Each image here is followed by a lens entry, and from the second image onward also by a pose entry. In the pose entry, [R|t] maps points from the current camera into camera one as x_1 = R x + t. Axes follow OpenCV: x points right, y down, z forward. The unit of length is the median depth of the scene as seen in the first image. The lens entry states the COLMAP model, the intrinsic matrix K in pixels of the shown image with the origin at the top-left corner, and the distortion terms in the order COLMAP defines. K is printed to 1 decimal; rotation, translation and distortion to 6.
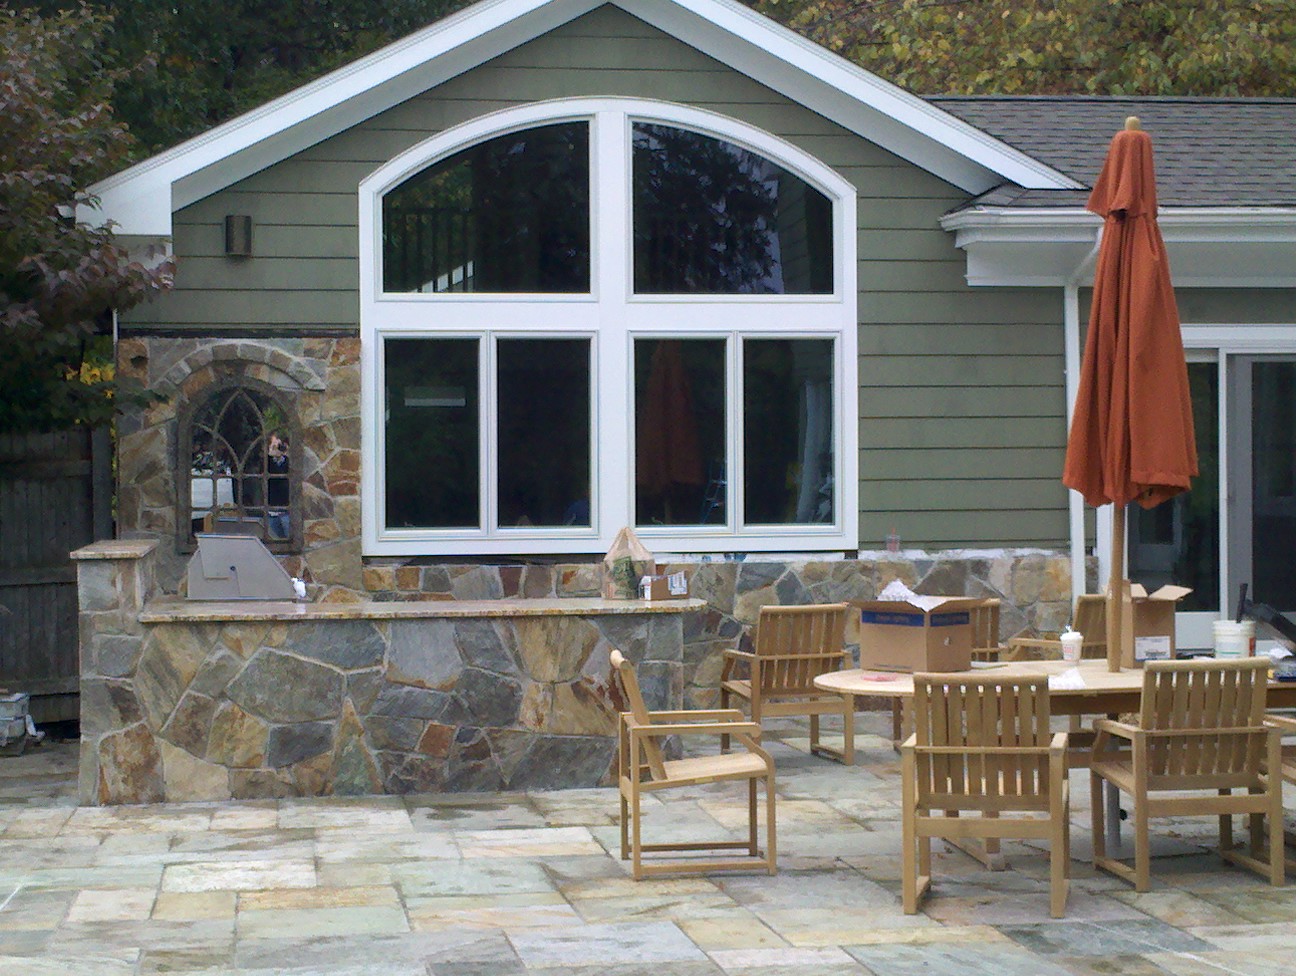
lens RADIAL K [[2450.1, 0, 648.0], [0, 2450.1, 488.0], [0, 0, 1]] dist [0.043260, 0.402352]
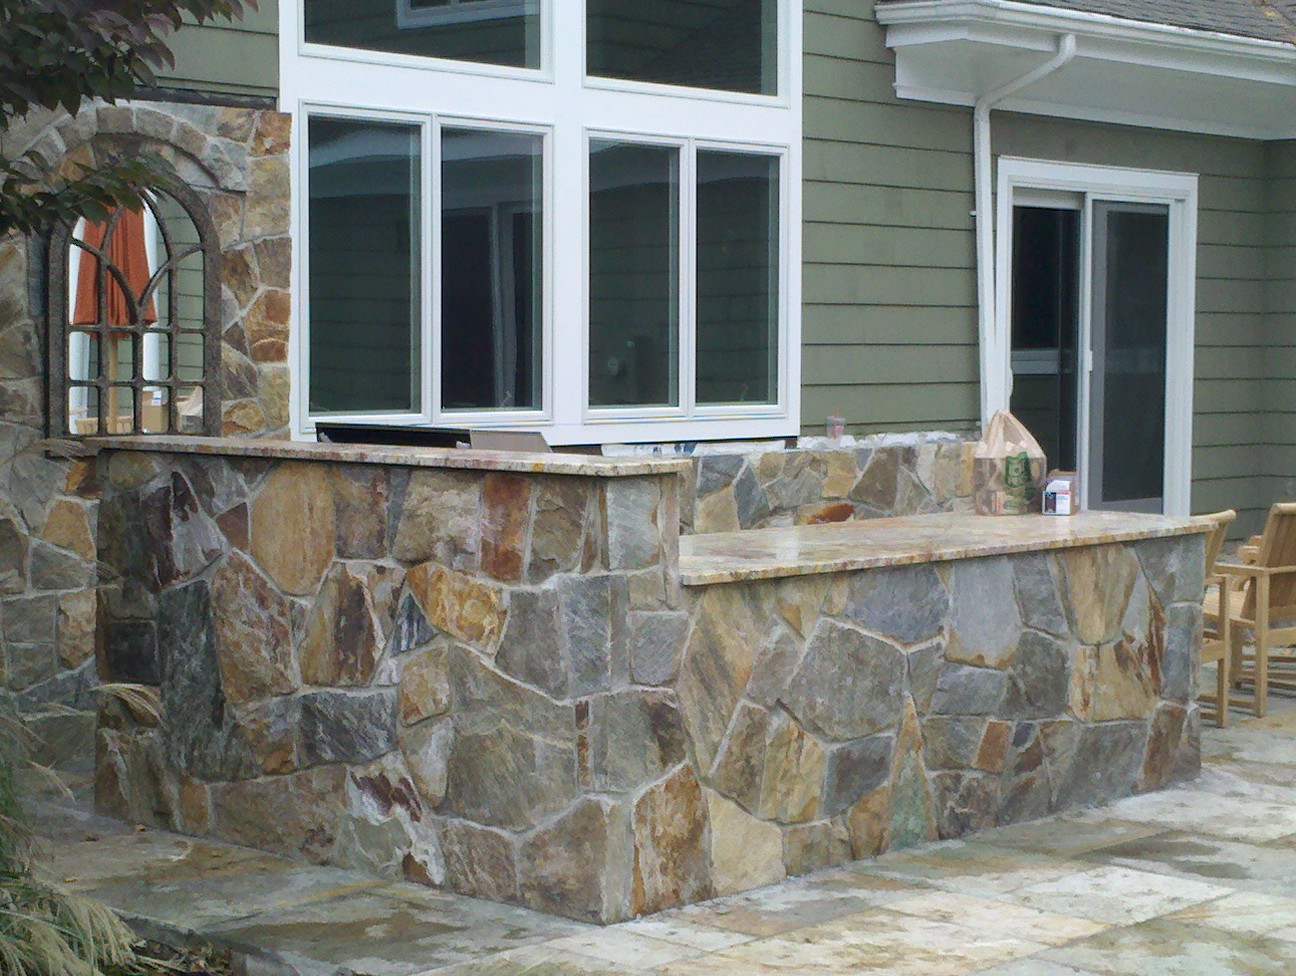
lens RADIAL K [[2450.1, 0, 648.0], [0, 2450.1, 488.0], [0, 0, 1]] dist [0.043260, 0.402352]
pose [[0.796077, -0.026720, 0.604606, -0.433396], [-0.004853, 0.998711, 0.050526, 0.003179], [-0.605177, -0.043157, 0.794921, 0.441075]]
